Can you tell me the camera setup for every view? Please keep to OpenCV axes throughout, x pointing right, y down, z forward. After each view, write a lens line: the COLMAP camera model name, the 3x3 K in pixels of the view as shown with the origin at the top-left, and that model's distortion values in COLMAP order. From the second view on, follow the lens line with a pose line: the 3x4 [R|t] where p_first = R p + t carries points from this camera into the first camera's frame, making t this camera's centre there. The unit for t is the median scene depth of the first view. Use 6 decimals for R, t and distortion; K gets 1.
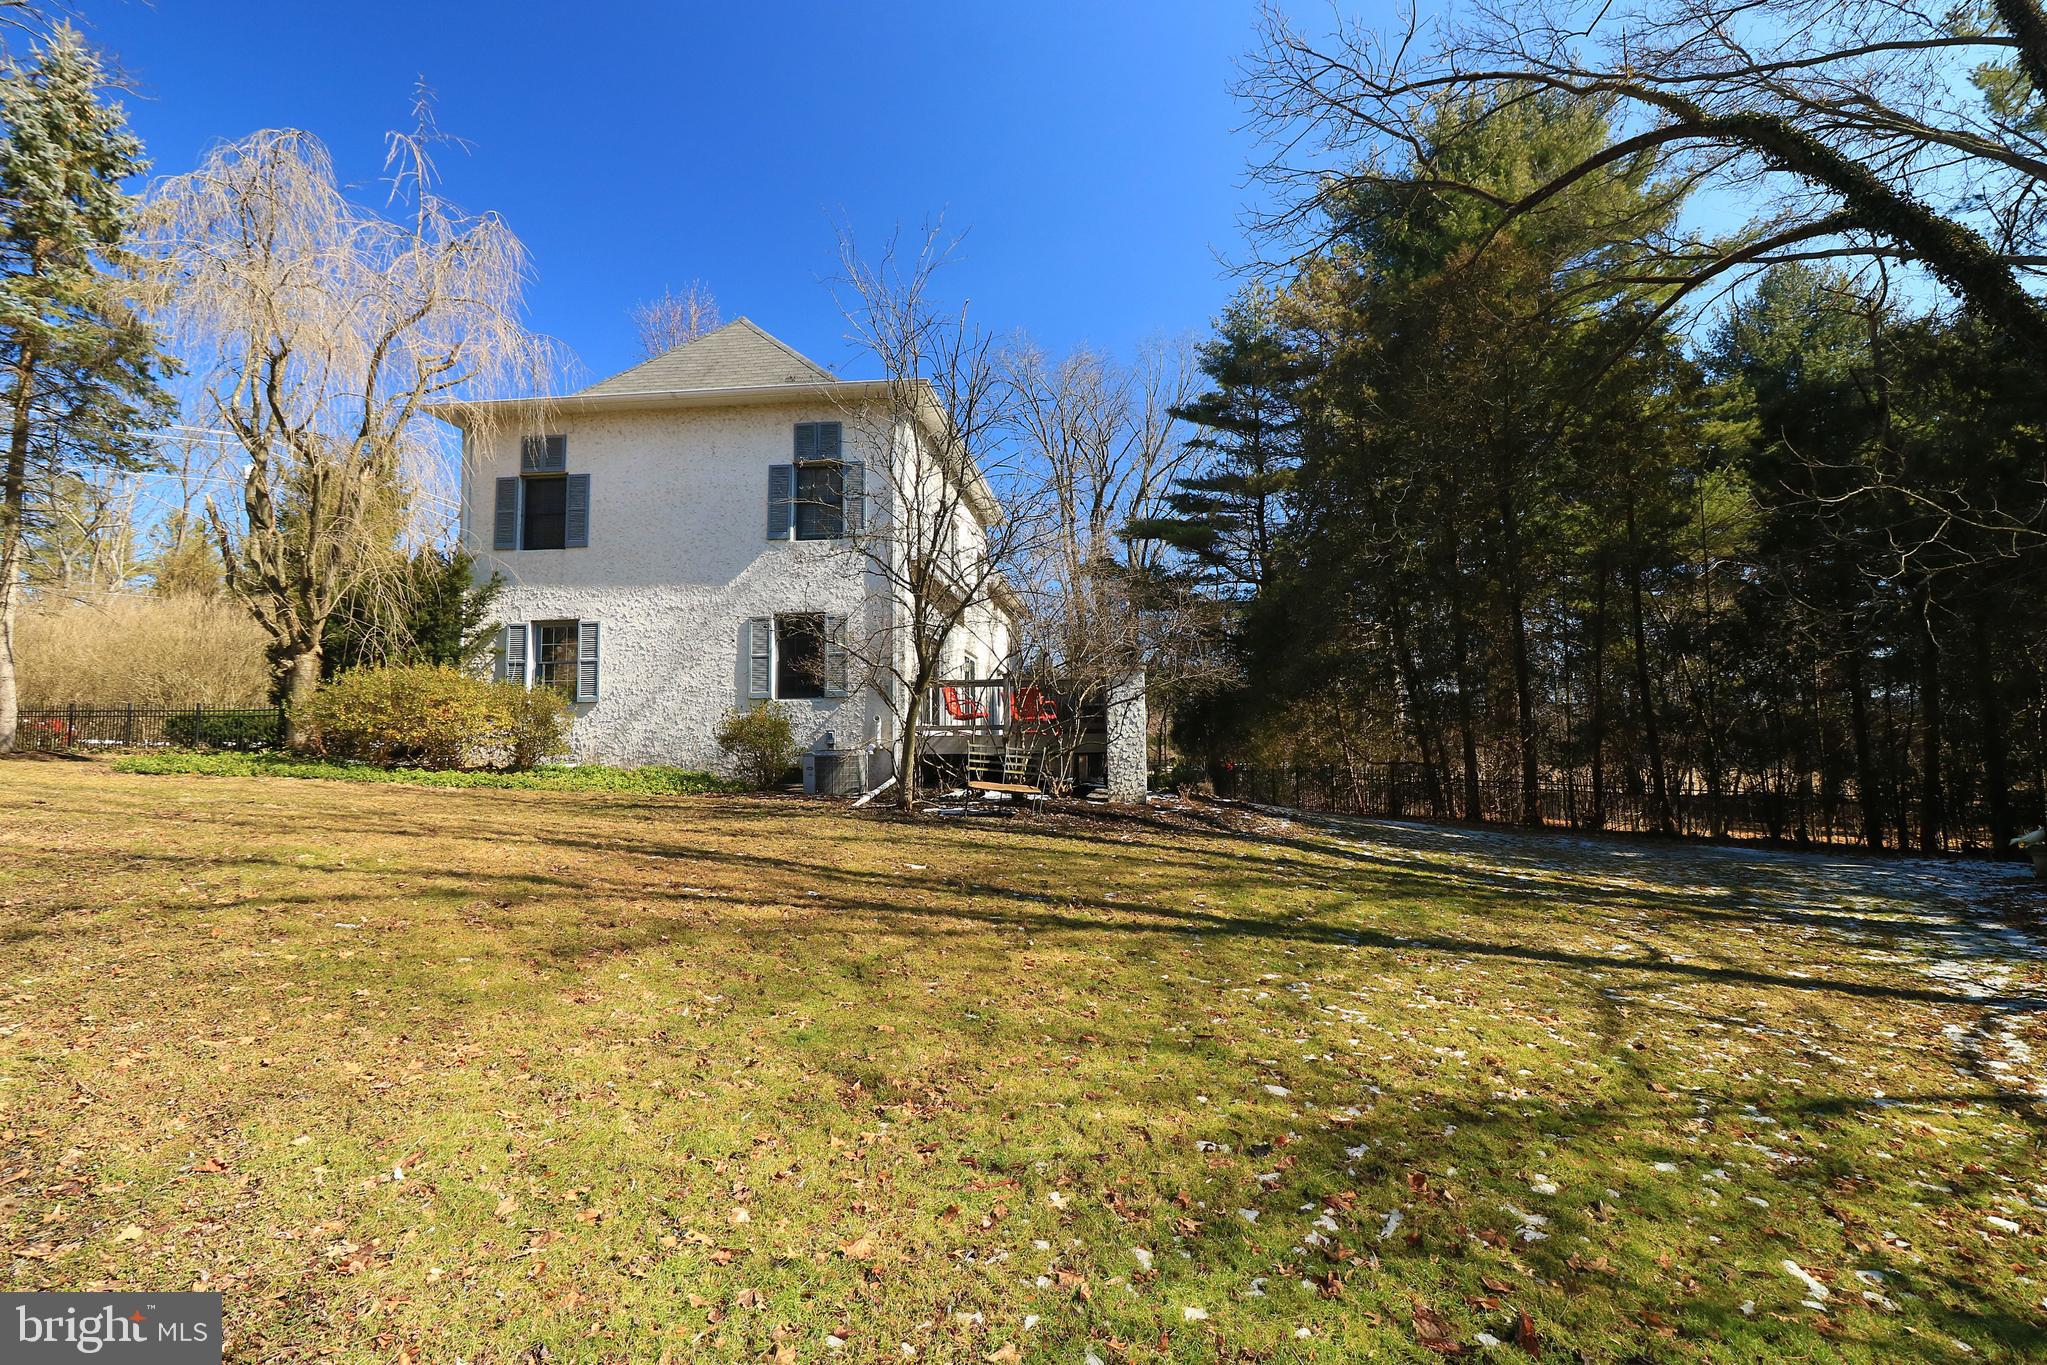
lens RADIAL K [[940.4, 0, 1023.5], [0, 940.4, 682.5], [0, 0, 1]] dist [0.000789, 0.000057]
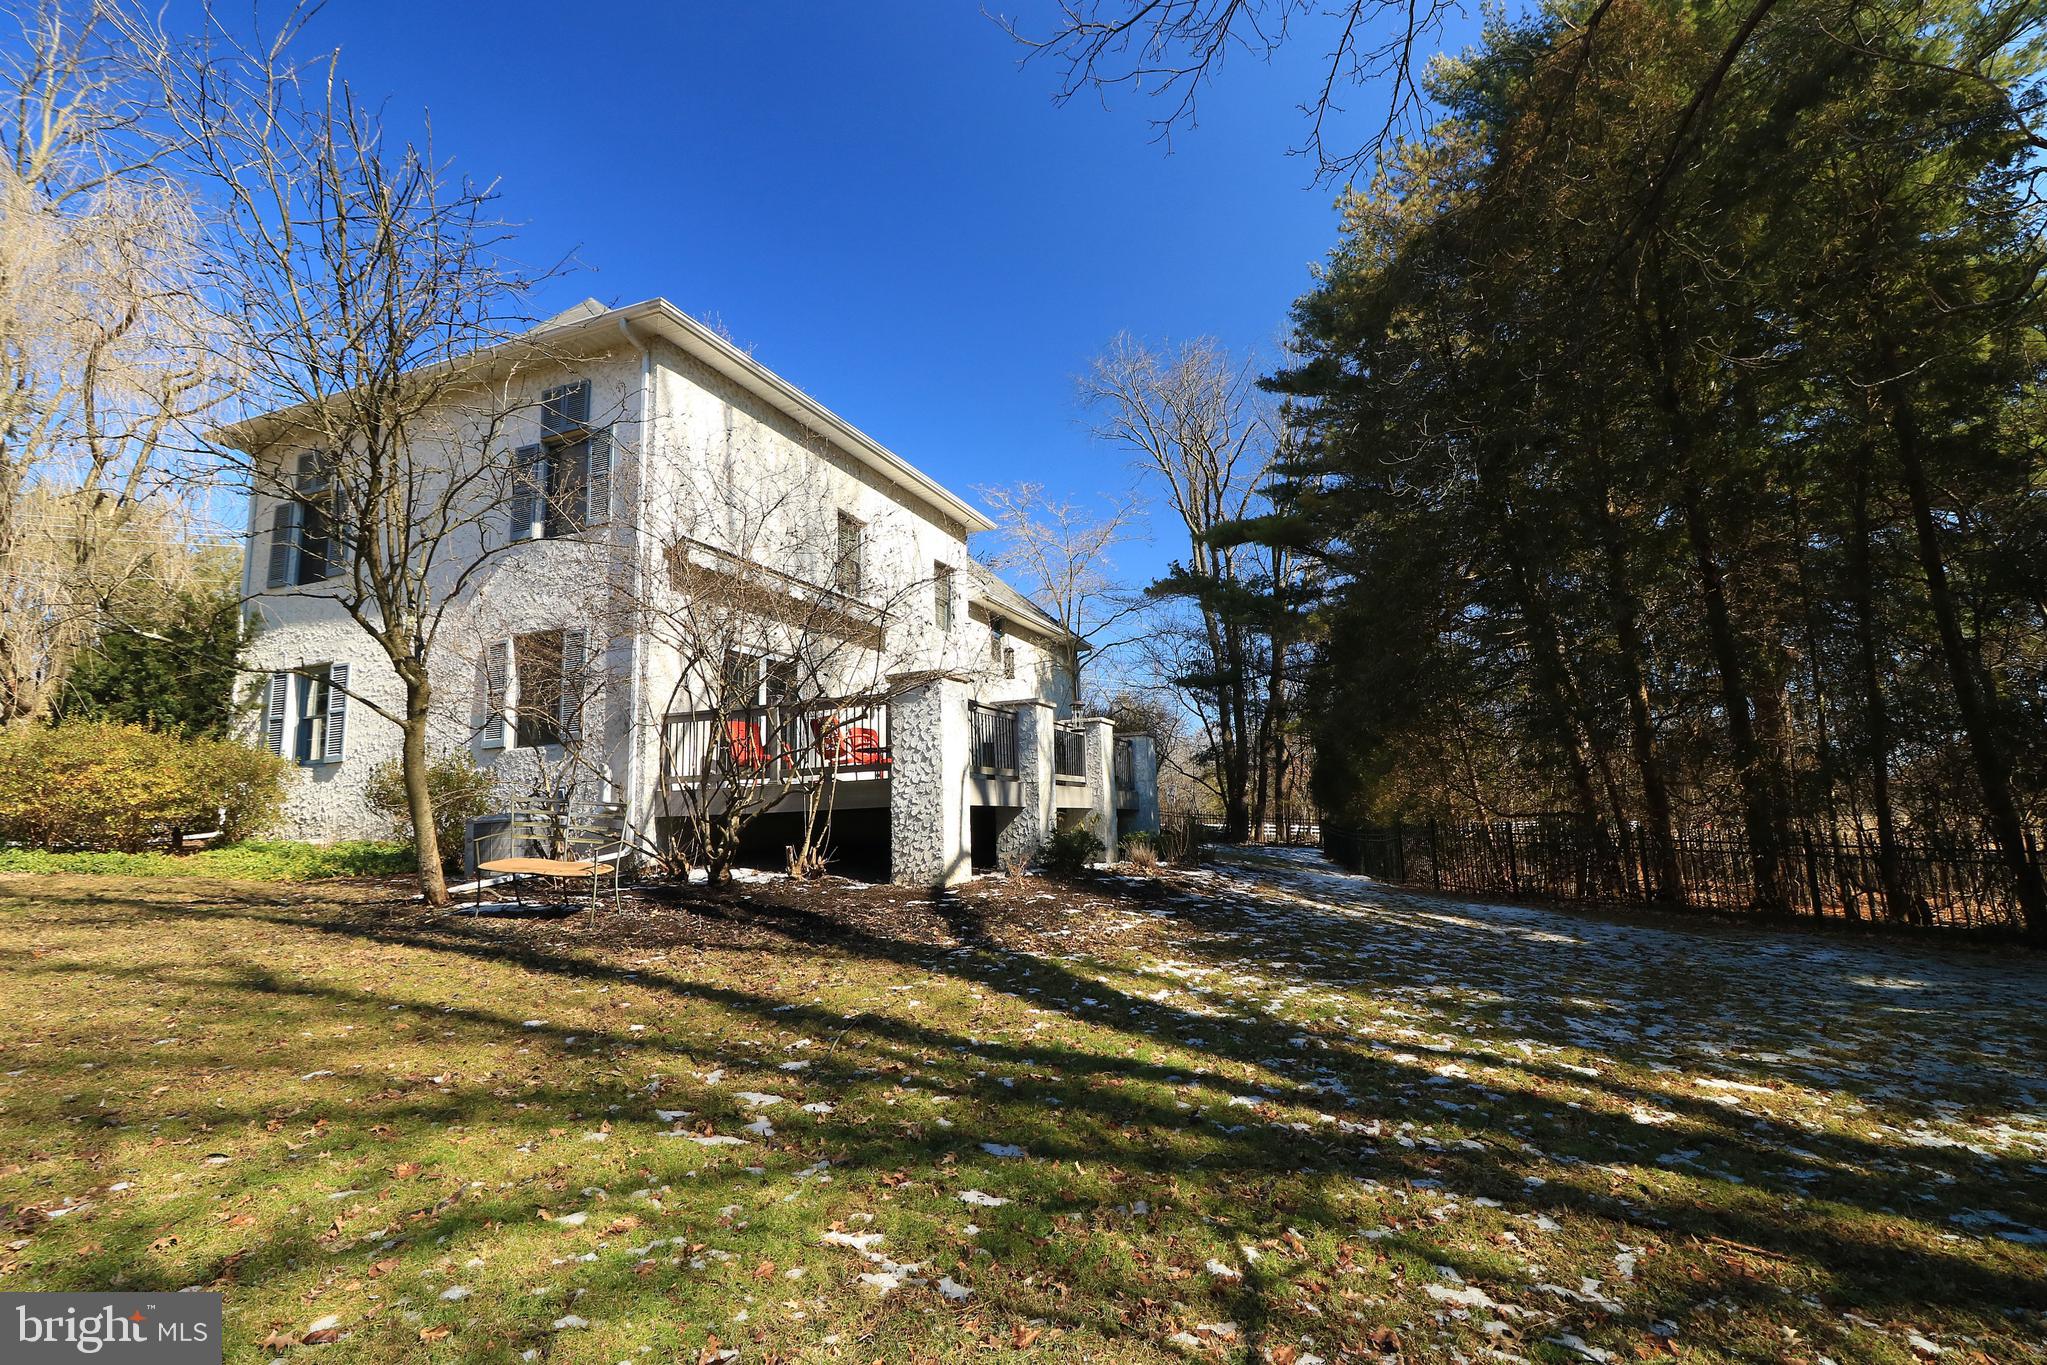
lens RADIAL K [[956.9, 0, 1023.5], [0, 956.9, 682.5], [0, 0, 1]] dist [-0.000141, 0.000014]
pose [[0.966856, -0.060695, -0.248002, 0.314363], [0.044599, 0.996548, -0.070020, 0.036004], [0.251396, 0.056639, 0.966226, 0.350856]]
